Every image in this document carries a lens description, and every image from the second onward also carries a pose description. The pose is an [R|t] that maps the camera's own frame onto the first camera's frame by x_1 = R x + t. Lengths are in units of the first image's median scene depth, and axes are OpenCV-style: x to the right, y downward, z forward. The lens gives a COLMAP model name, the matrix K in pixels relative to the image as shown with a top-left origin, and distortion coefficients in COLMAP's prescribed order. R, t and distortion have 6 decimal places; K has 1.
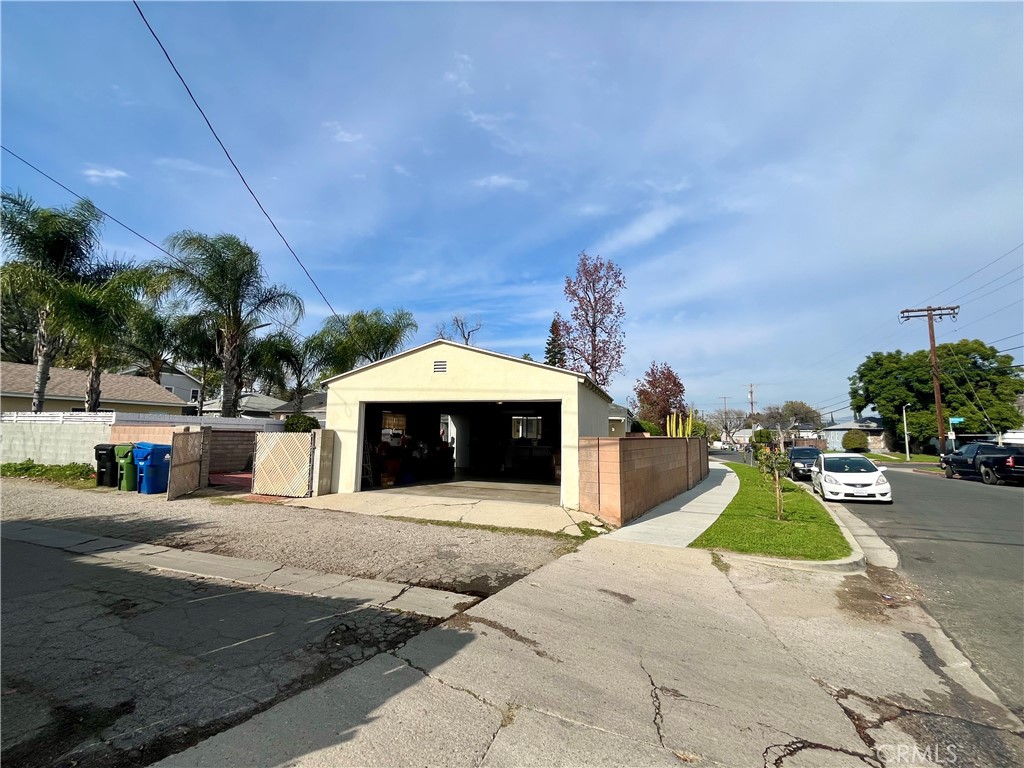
lens RADIAL K [[415.7, 0, 511.2], [0, 415.7, 383.1], [0, 0, 1]] dist [-0.004545, 0.000259]
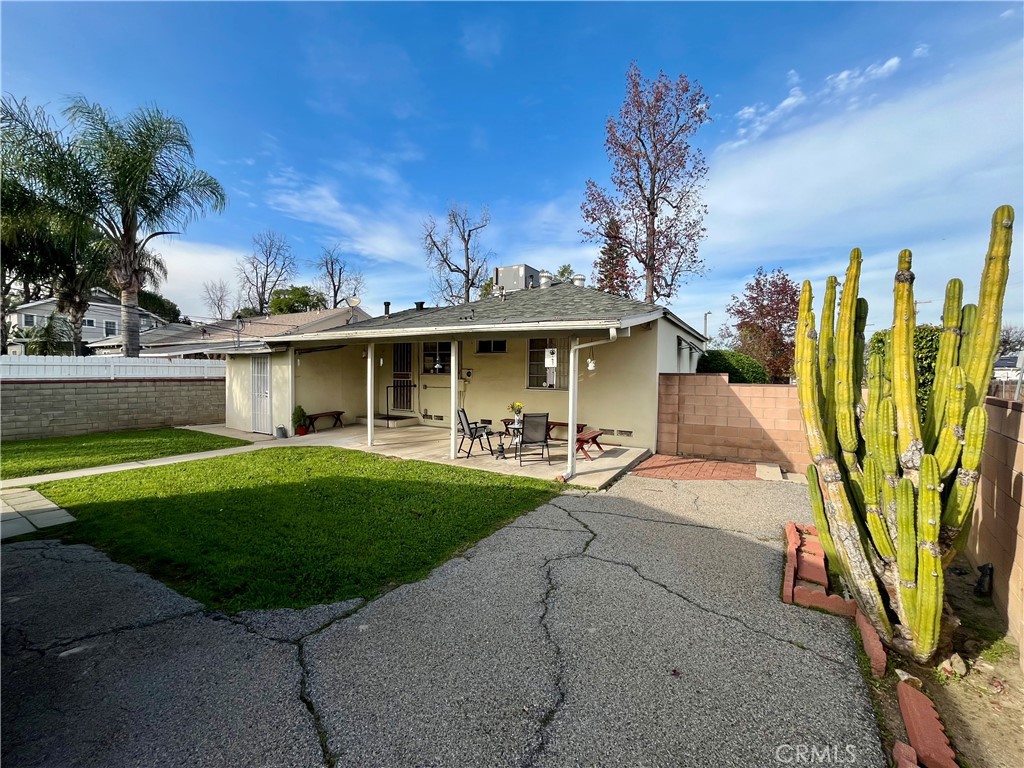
lens RADIAL K [[415.7, 0, 511.2], [0, 415.7, 383.1], [0, 0, 1]] dist [-0.004545, 0.000259]
pose [[0.978040, -0.003566, -0.208389, 0.123241], [0.033322, 0.989668, 0.139454, 0.039094], [0.205738, -0.143335, 0.968053, 0.334807]]
